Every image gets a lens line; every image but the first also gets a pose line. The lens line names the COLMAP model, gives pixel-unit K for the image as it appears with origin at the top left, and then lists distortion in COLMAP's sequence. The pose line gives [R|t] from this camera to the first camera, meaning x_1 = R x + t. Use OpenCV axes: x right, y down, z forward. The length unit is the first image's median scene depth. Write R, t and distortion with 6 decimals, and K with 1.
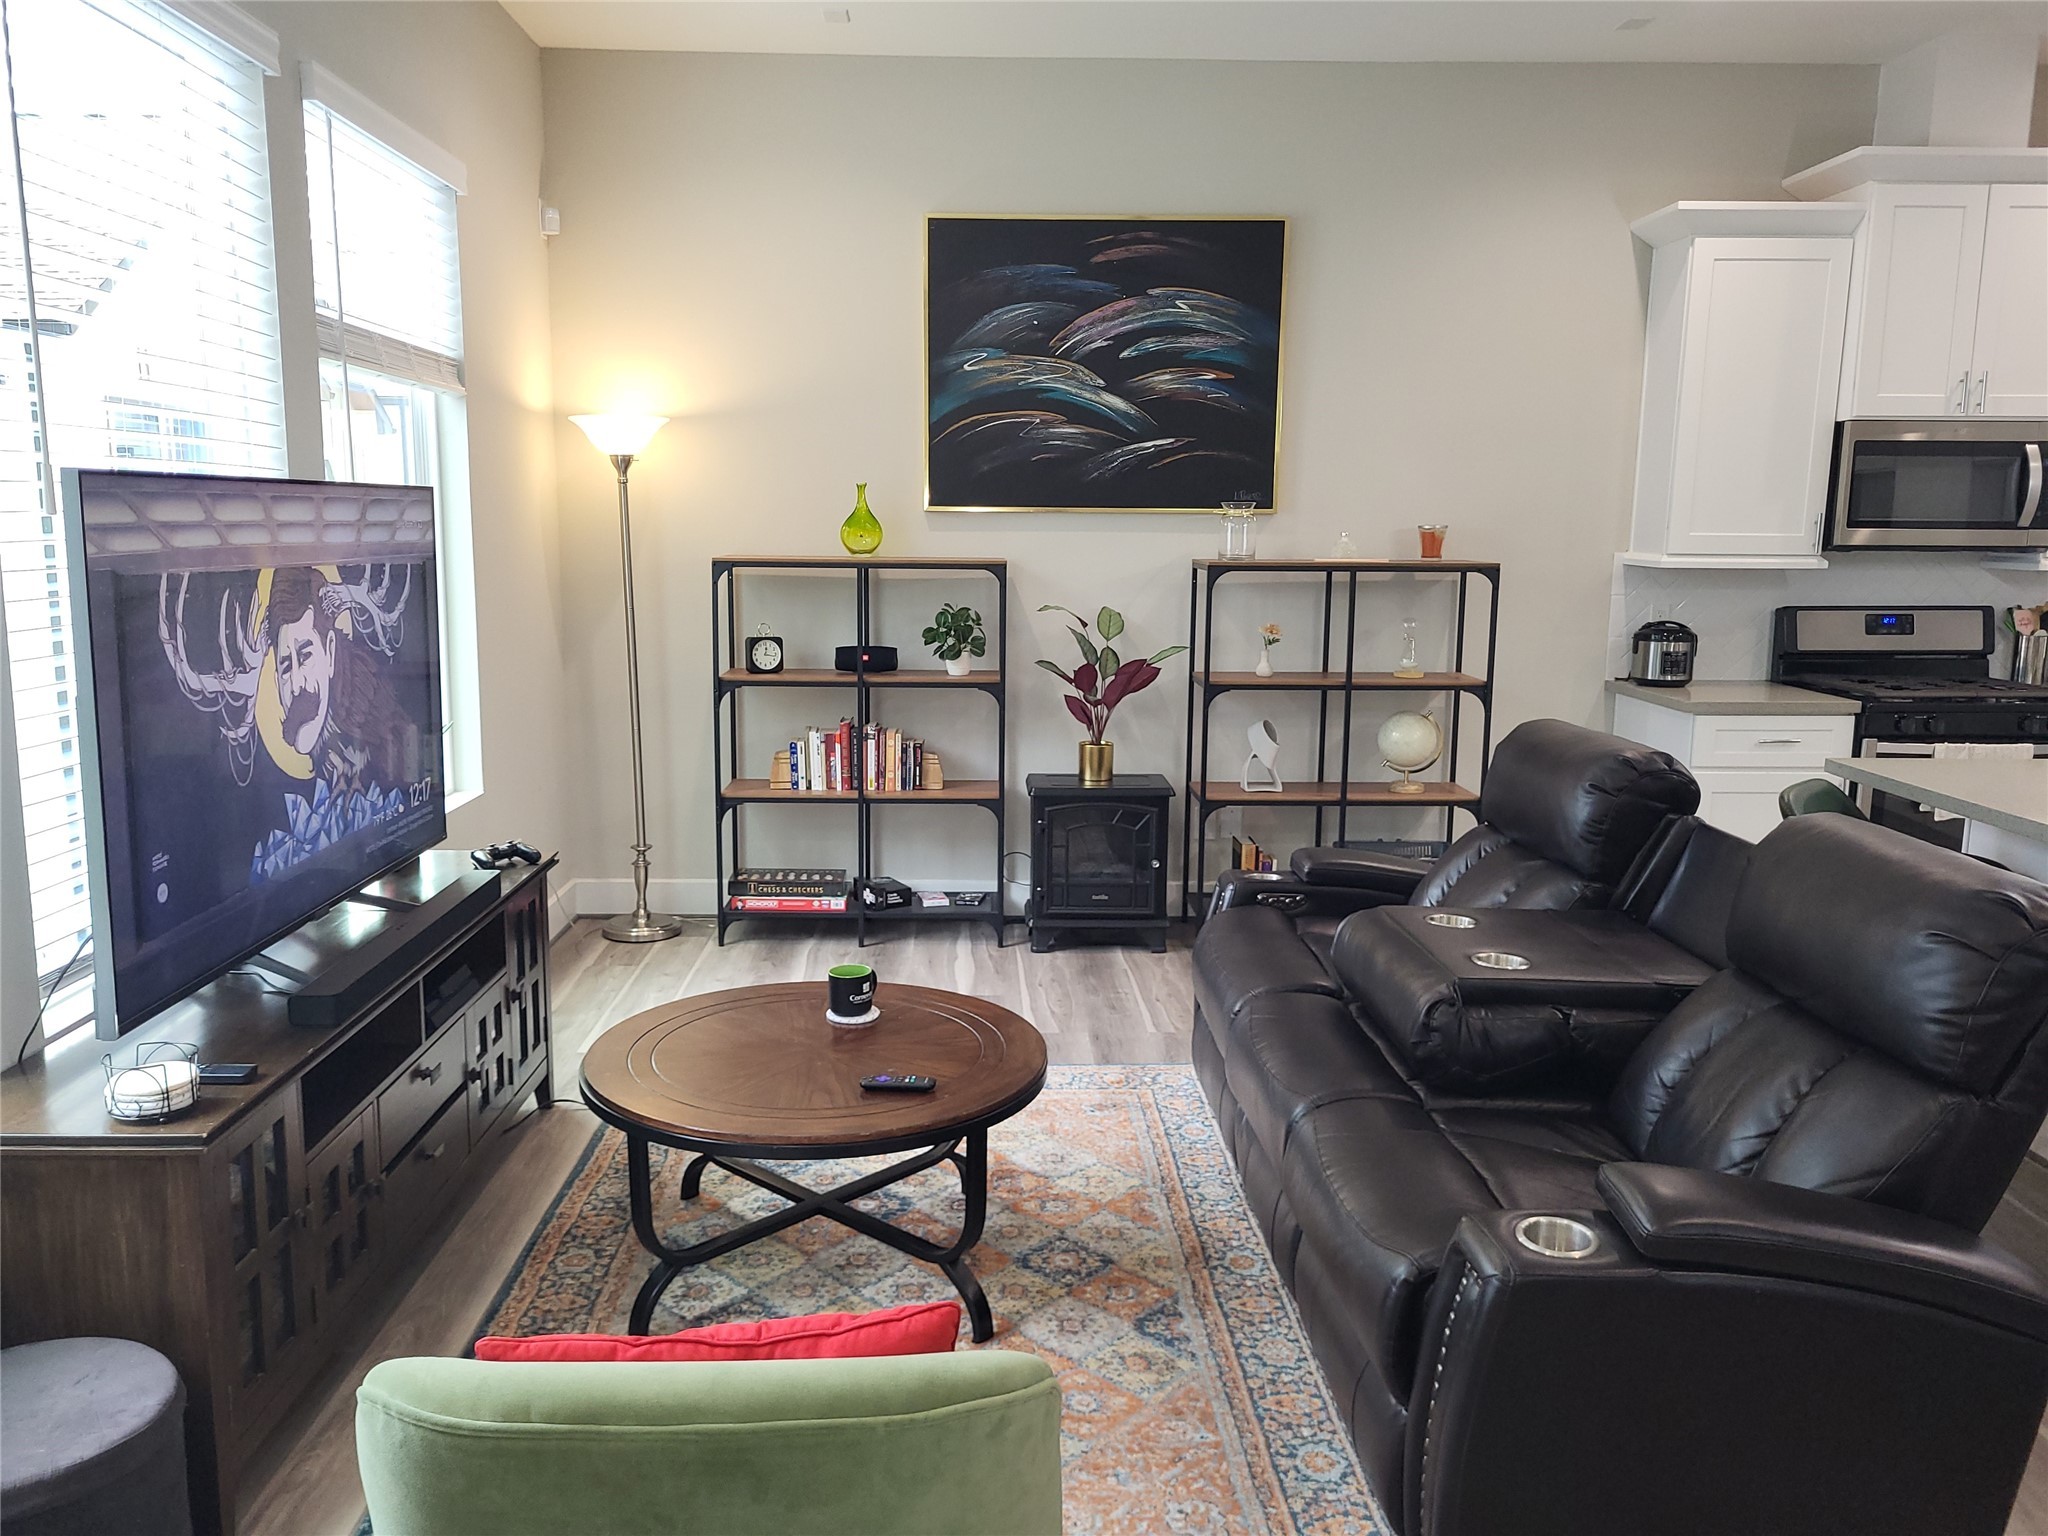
lens RADIAL K [[1559.1, 0, 1022.1], [0, 1559.1, 762.5], [0, 0, 1]] dist [0.029896, -0.004103]
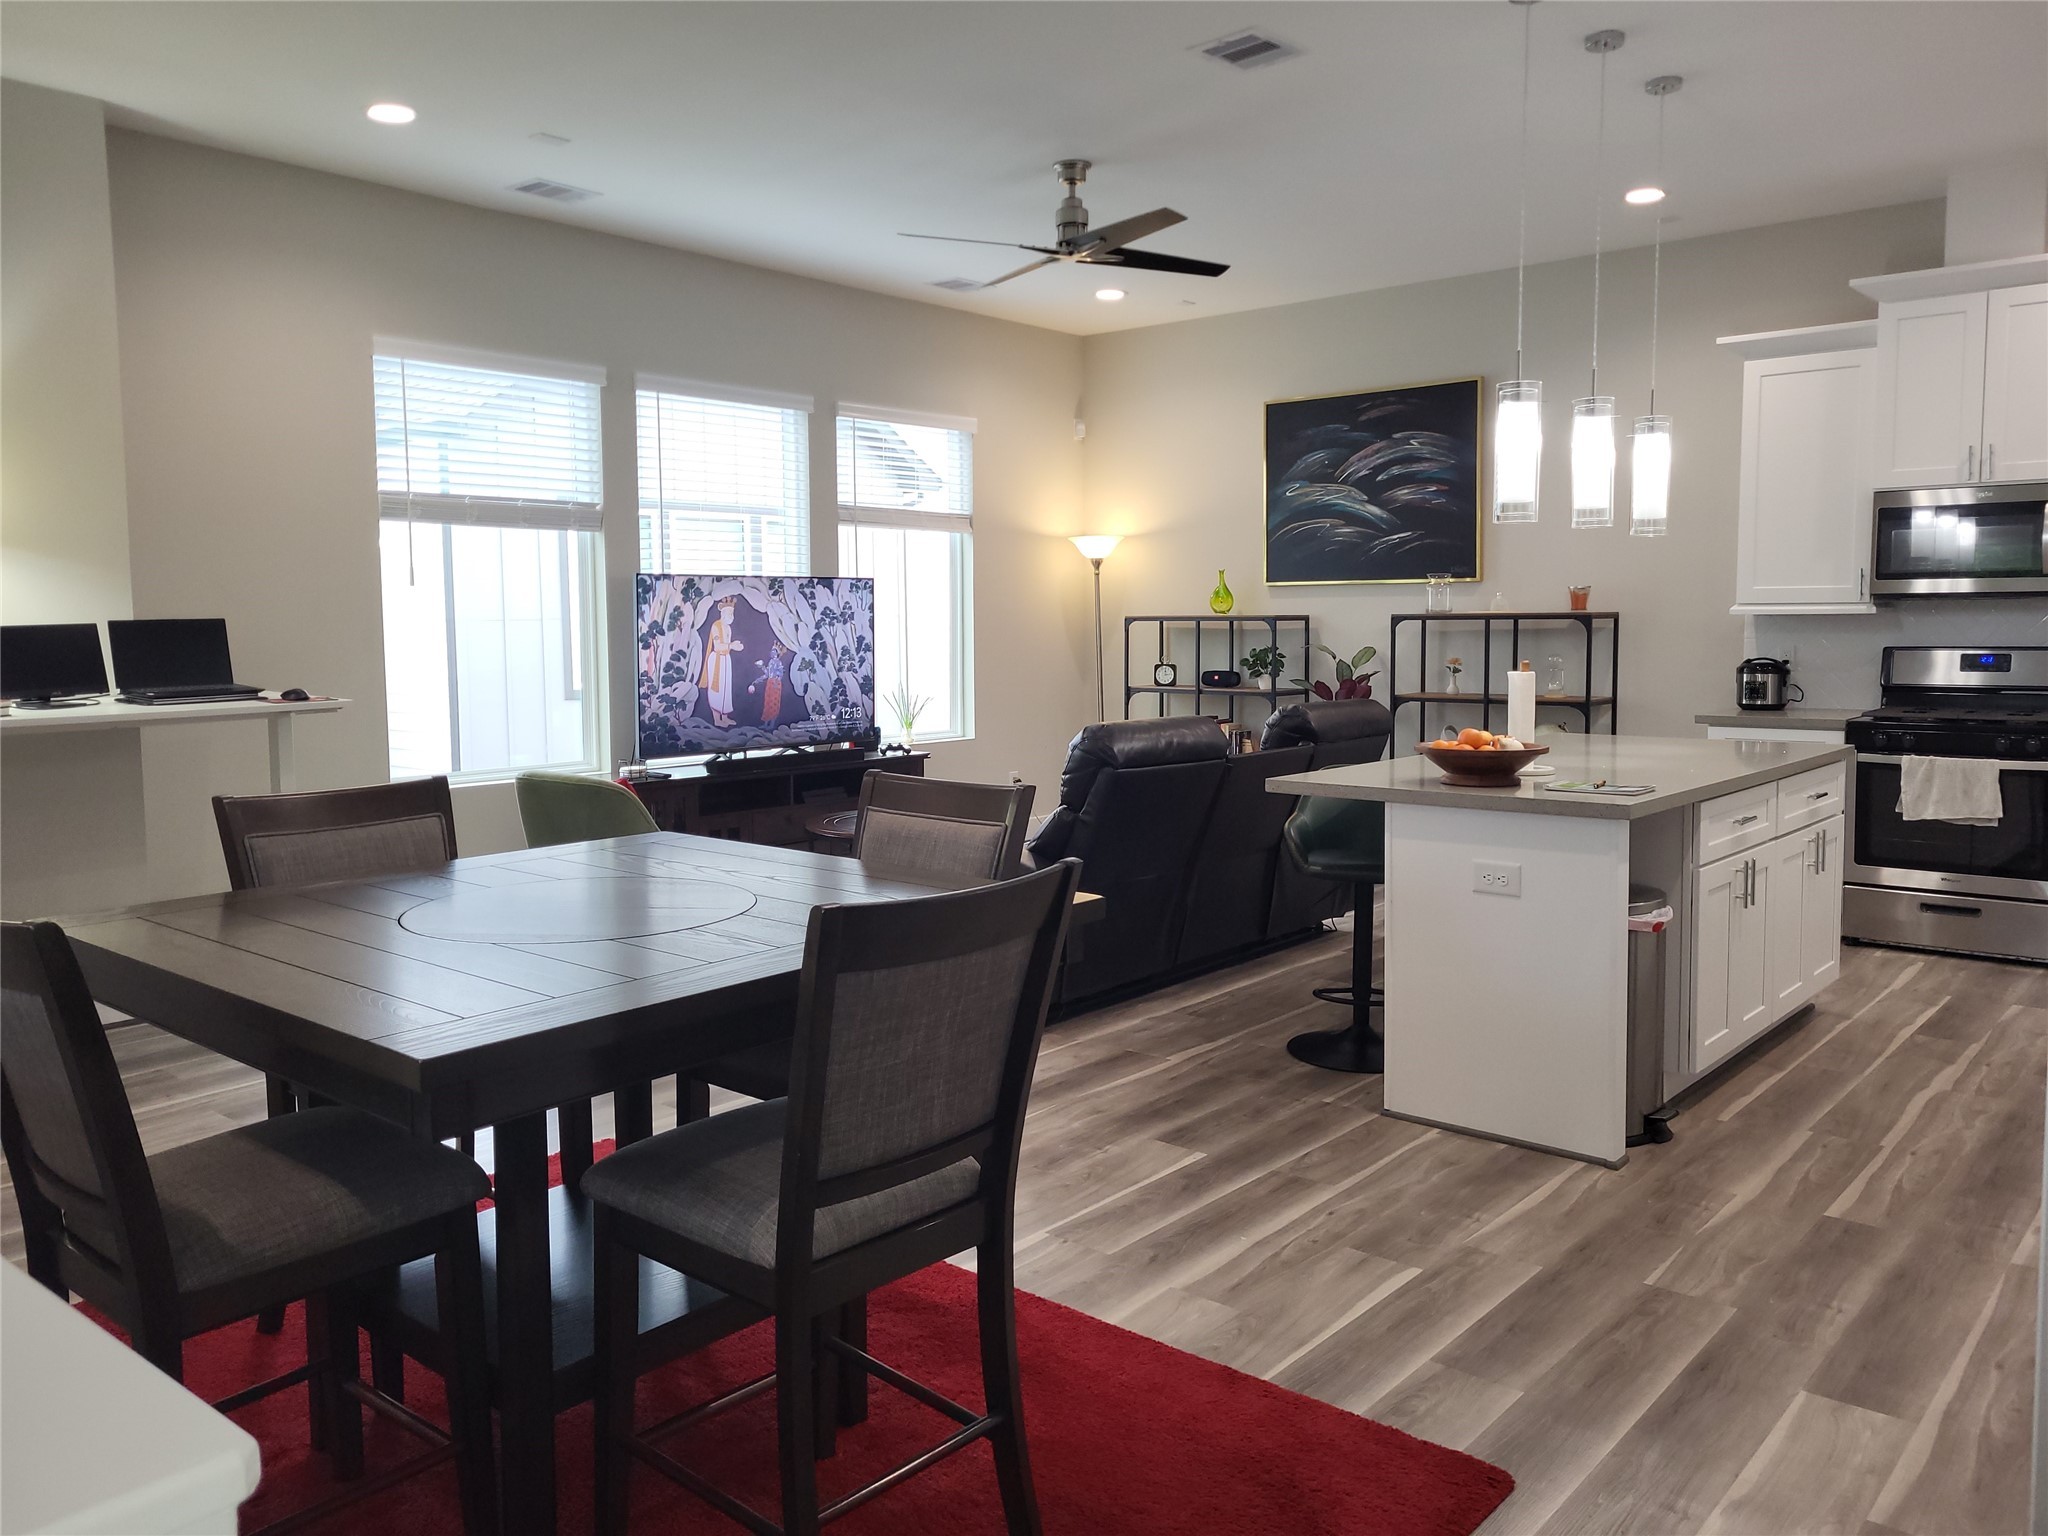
lens RADIAL K [[1559.1, 0, 1018.5], [0, 1559.1, 762.9], [0, 0, 1]] dist [0.029896, -0.004103]
pose [[0.743750, 0.049235, -0.666642, 0.820296], [-0.089151, 0.995681, -0.025926, 0.079990], [0.662486, 0.078714, 0.744927, -0.322834]]
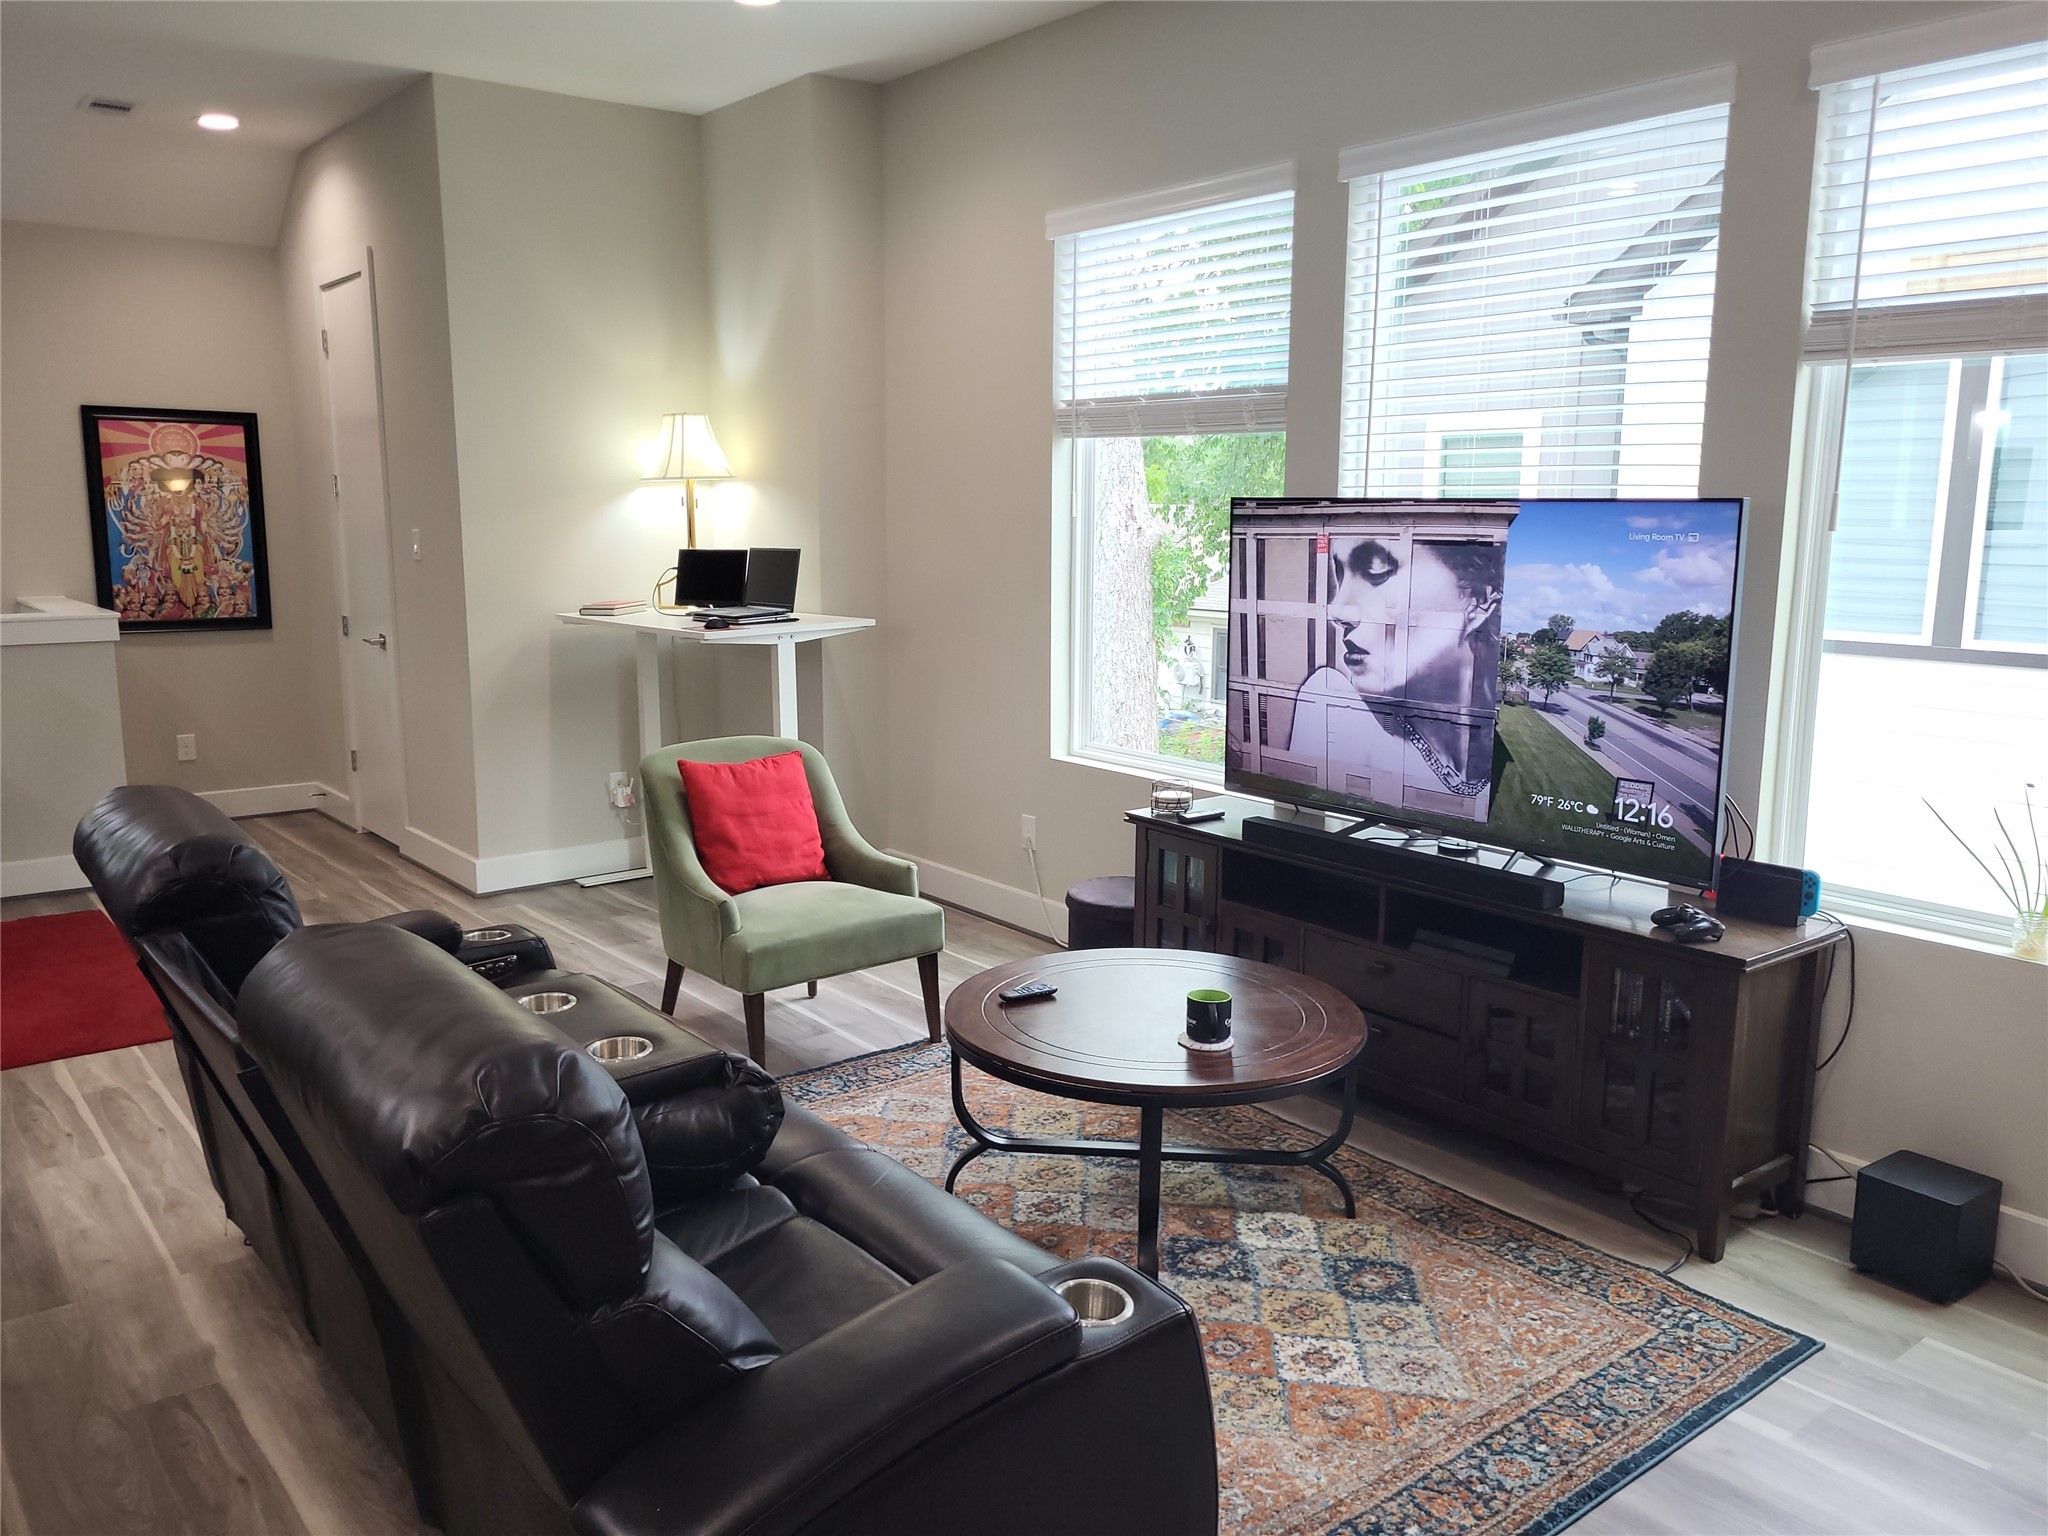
lens RADIAL K [[1559.1, 0, 1019.2], [0, 1559.1, 773.4], [0, 0, 1]] dist [0.029896, -0.004103]
pose [[-0.802259, 0.088418, -0.590392, 0.322067], [-0.105179, 0.952565, 0.285582, -0.154396], [0.587638, 0.291207, -0.754904, 0.954152]]
